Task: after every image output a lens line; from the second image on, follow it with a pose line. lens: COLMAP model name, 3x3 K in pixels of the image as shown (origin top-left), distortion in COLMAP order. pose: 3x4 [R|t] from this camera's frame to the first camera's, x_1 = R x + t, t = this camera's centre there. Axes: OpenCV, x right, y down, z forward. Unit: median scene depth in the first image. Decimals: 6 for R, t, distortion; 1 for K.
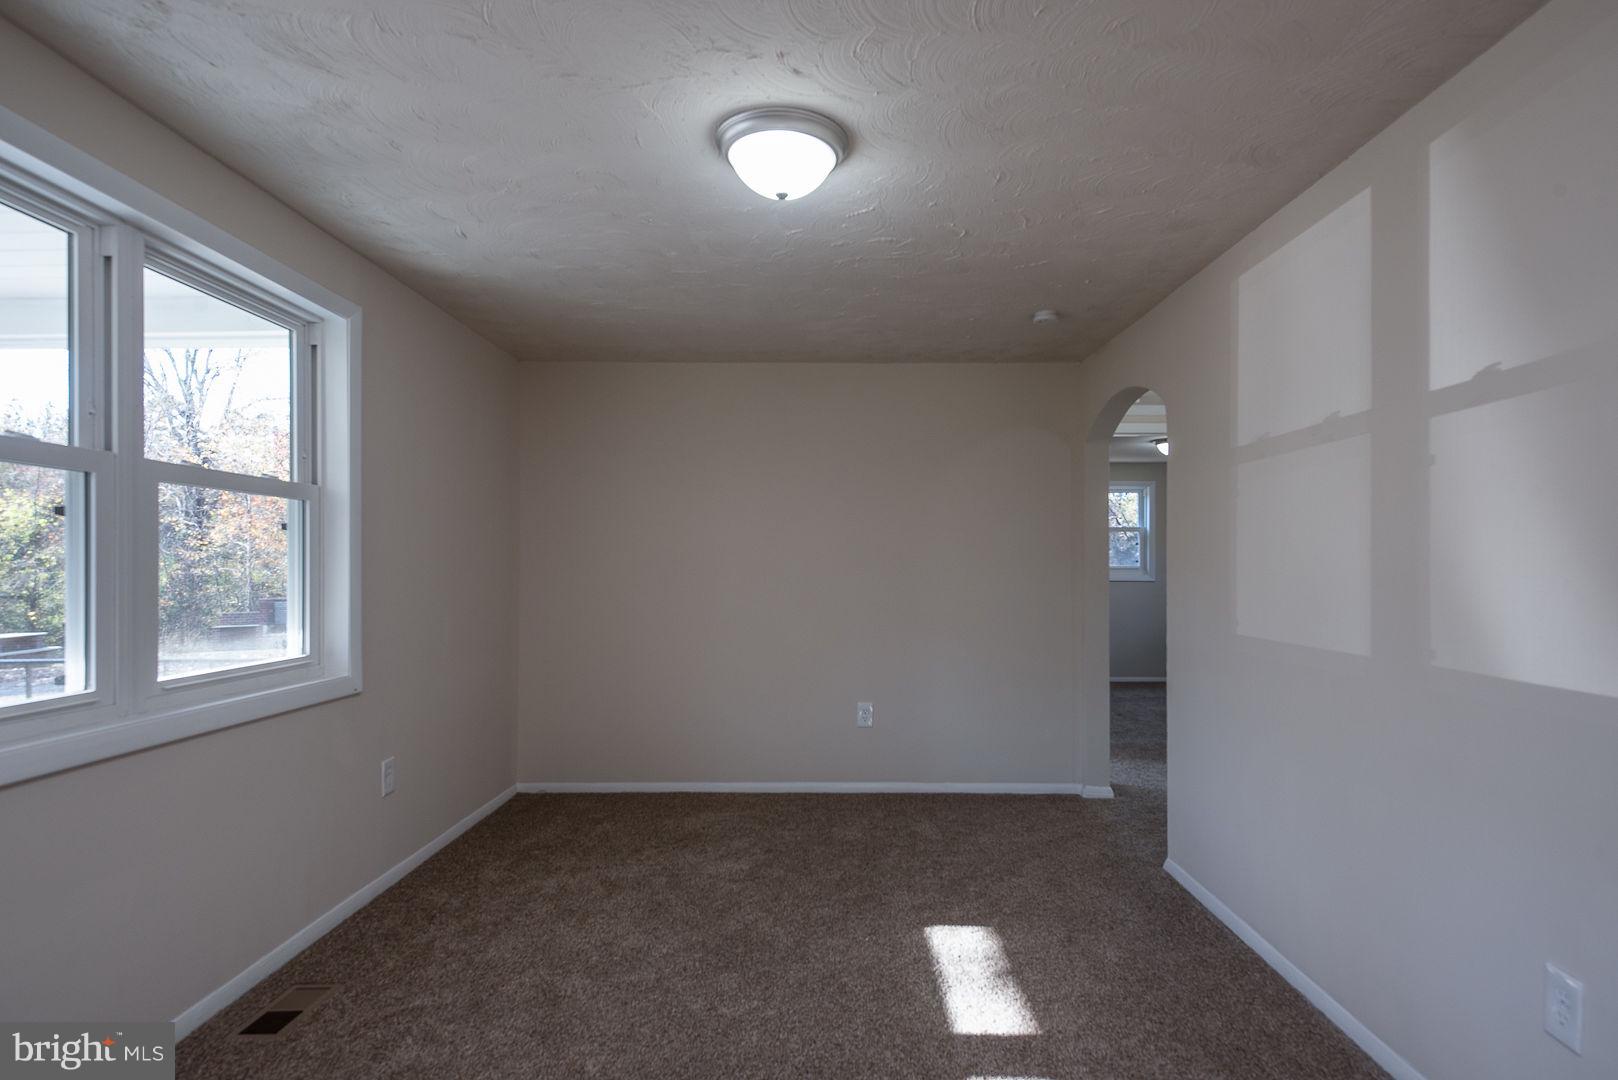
lens RADIAL K [[831.0, 0, 809.9], [0, 831.0, 555.3], [0, 0, 1]] dist [0.006365, 0.000615]
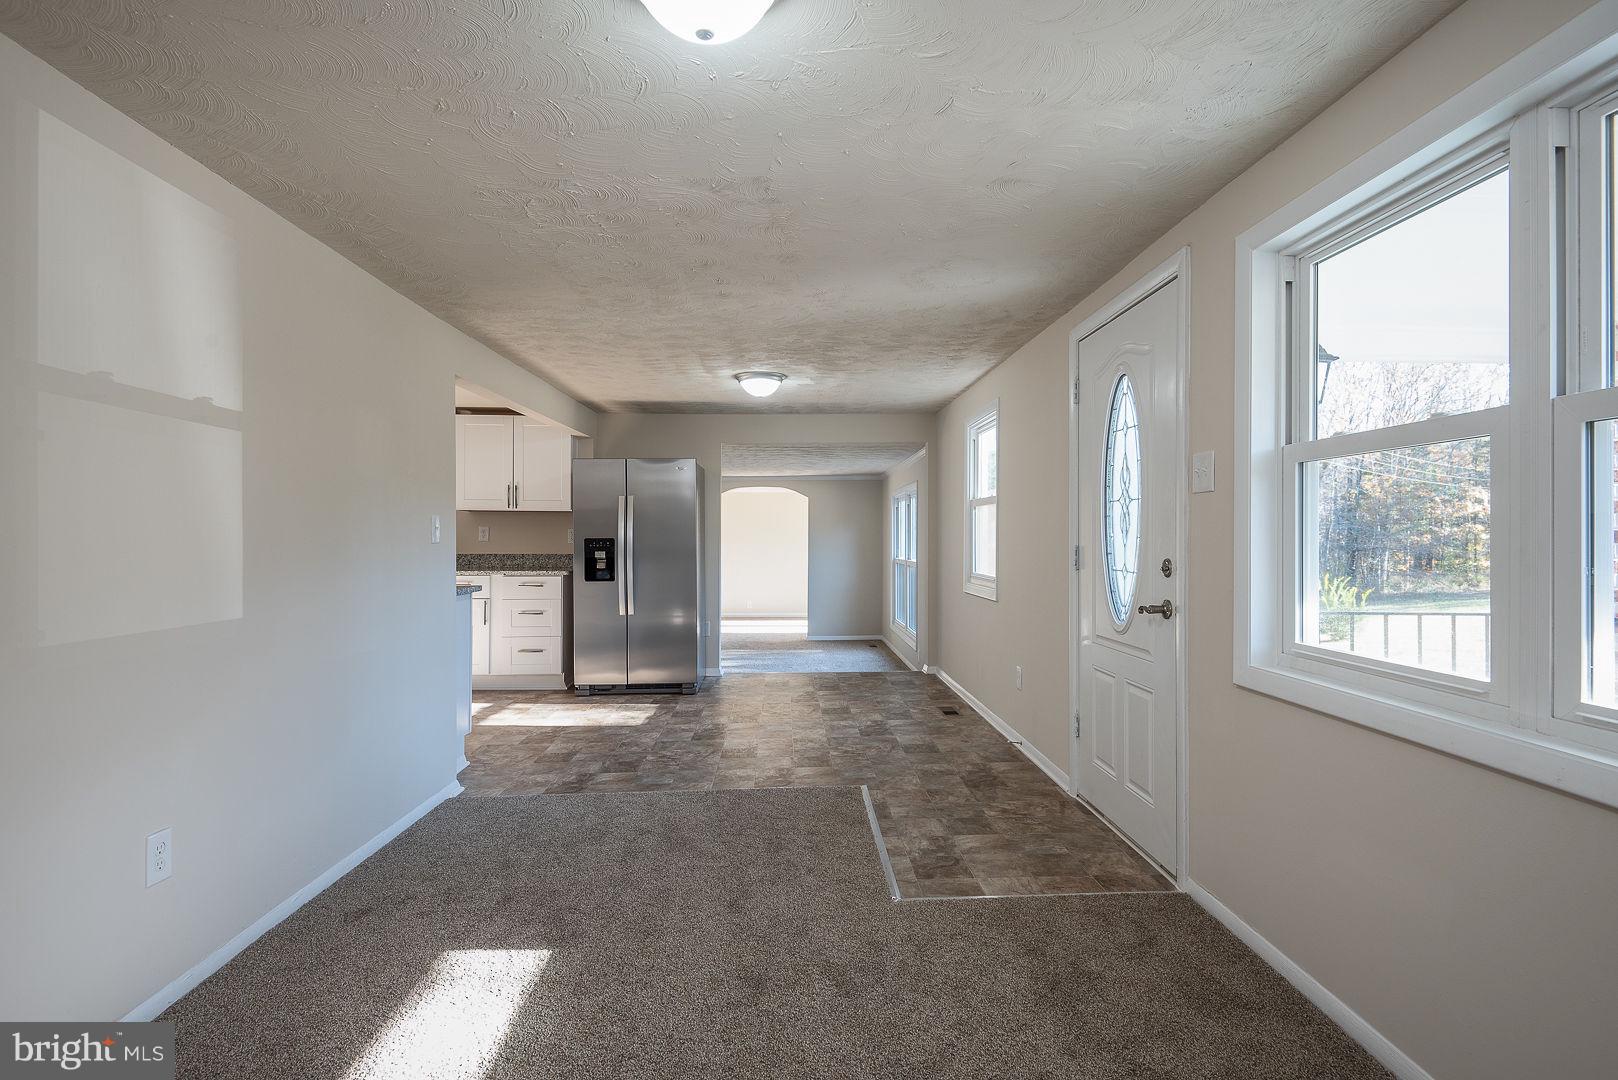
lens RADIAL K [[831.0, 0, 802.0], [0, 831.0, 536.9], [0, 0, 1]] dist [0.006365, 0.000615]
pose [[-0.998980, 0.003952, -0.044991, -0.098930], [0.004222, 0.999974, -0.005909, 0.013586], [0.044966, -0.006093, -0.998970, 2.008347]]
